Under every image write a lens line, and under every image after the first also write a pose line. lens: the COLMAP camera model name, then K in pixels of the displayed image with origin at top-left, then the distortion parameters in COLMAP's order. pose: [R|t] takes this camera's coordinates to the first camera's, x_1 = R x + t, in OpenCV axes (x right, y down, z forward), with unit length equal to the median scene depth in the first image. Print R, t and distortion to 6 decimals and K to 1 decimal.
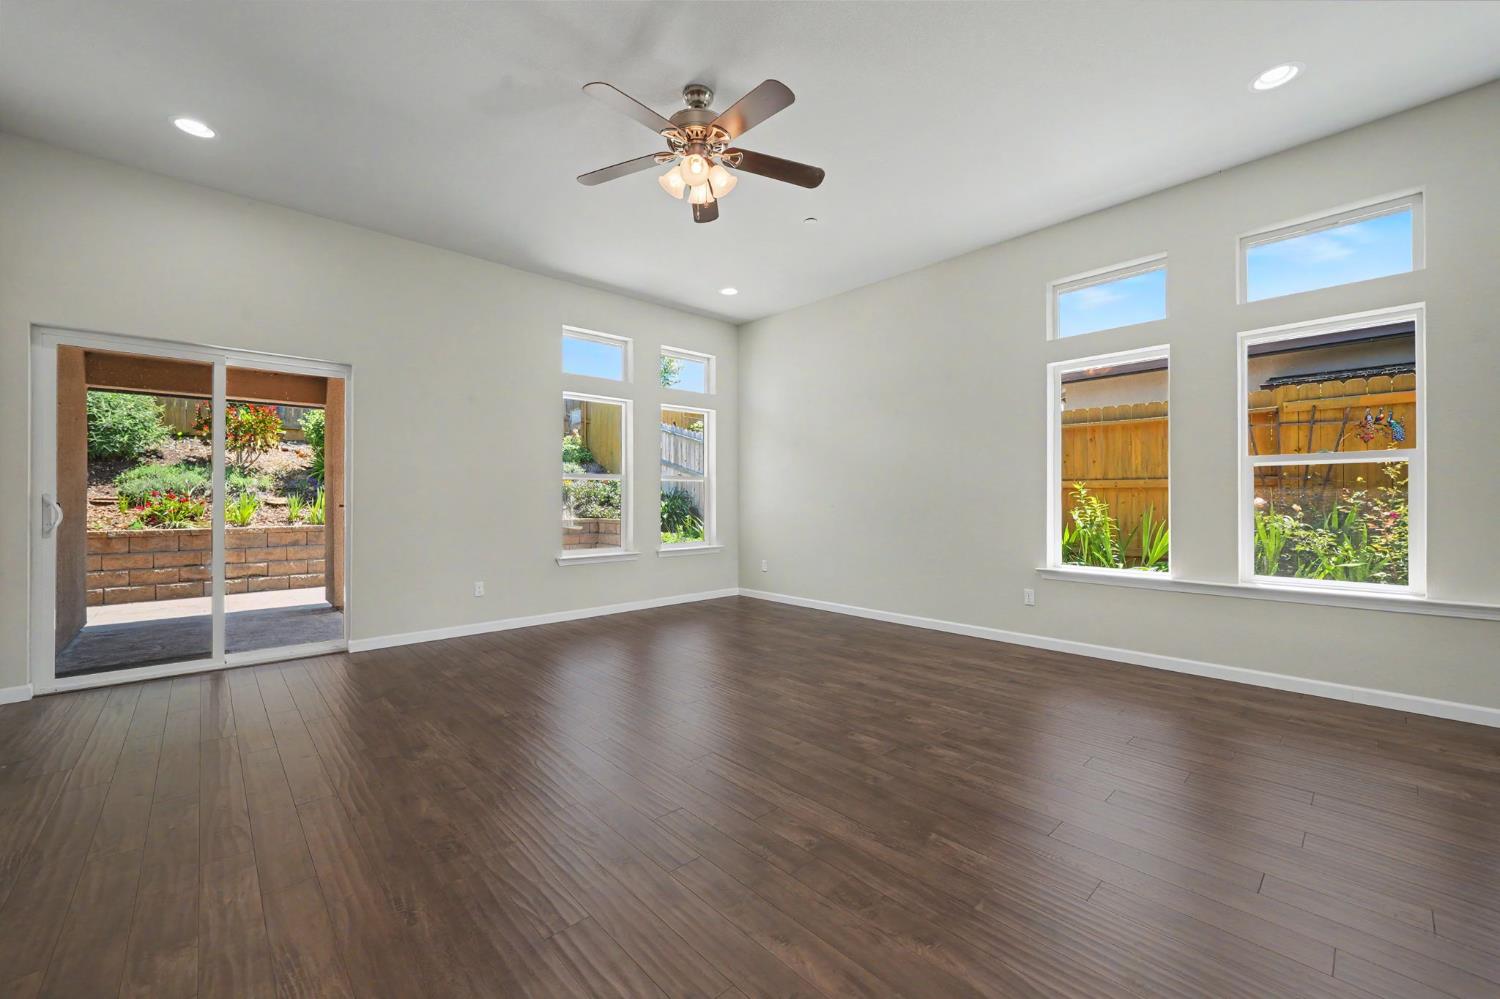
lens RADIAL K [[557.4, 0, 744.3], [0, 557.4, 501.0], [0, 0, 1]] dist [-0.000385, -0.000173]
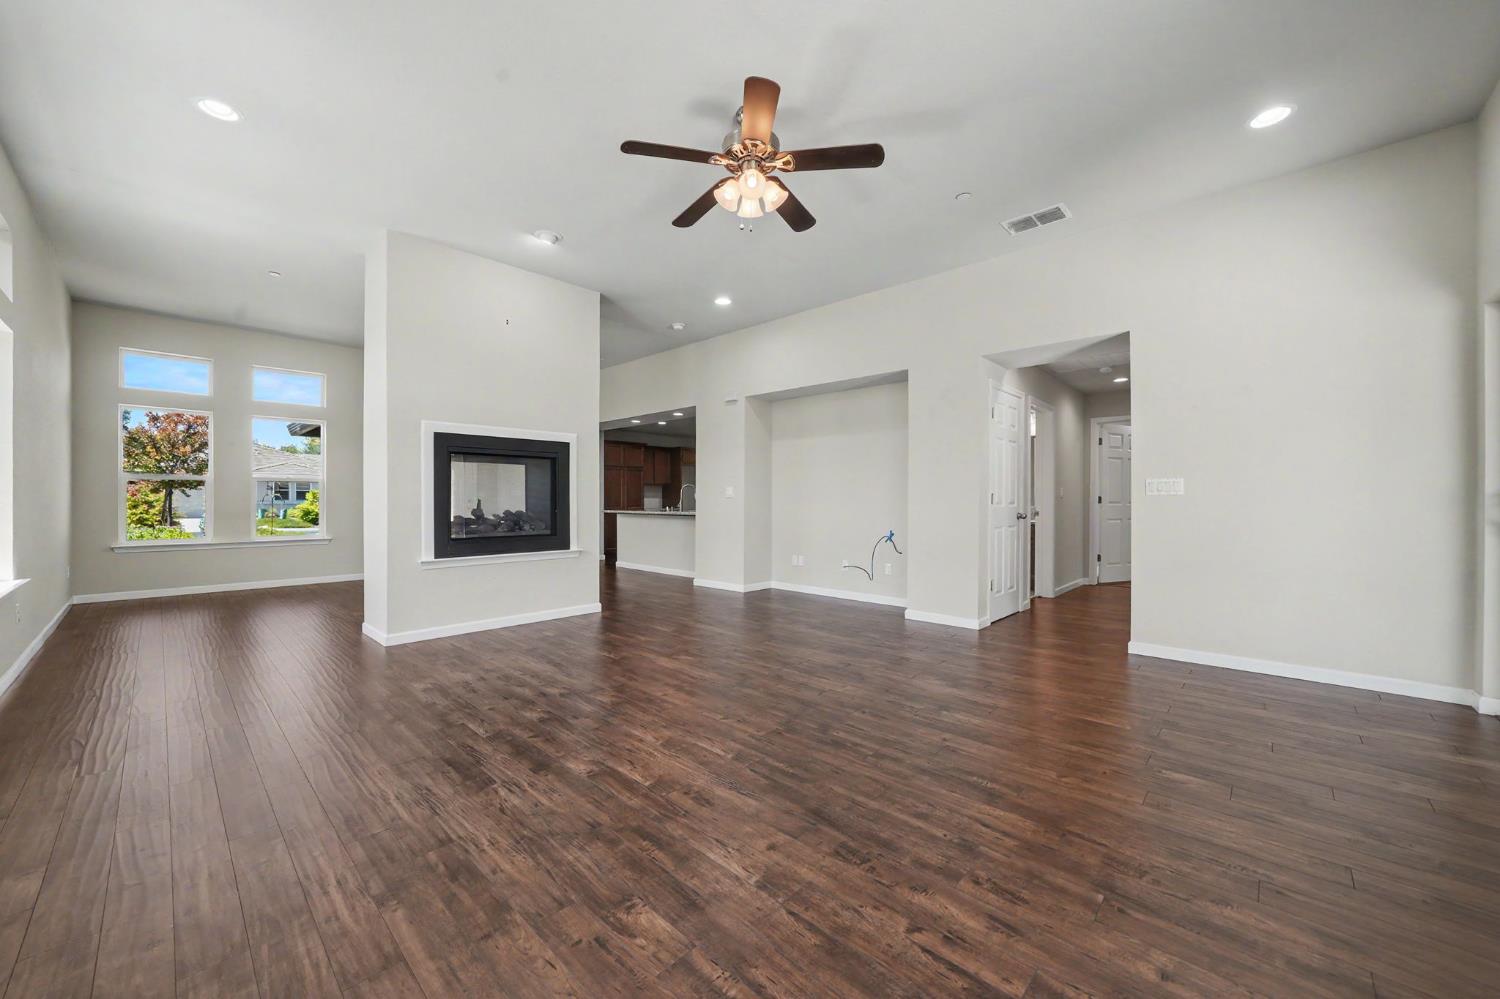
lens RADIAL K [[557.4, 0, 744.3], [0, 557.4, 501.0], [0, 0, 1]] dist [-0.000385, -0.000173]
pose [[-0.998055, 0.001016, -0.062328, -0.004190], [0.000472, 0.999962, 0.008746, -0.005956], [0.062335, 0.008700, -0.998017, 1.959883]]
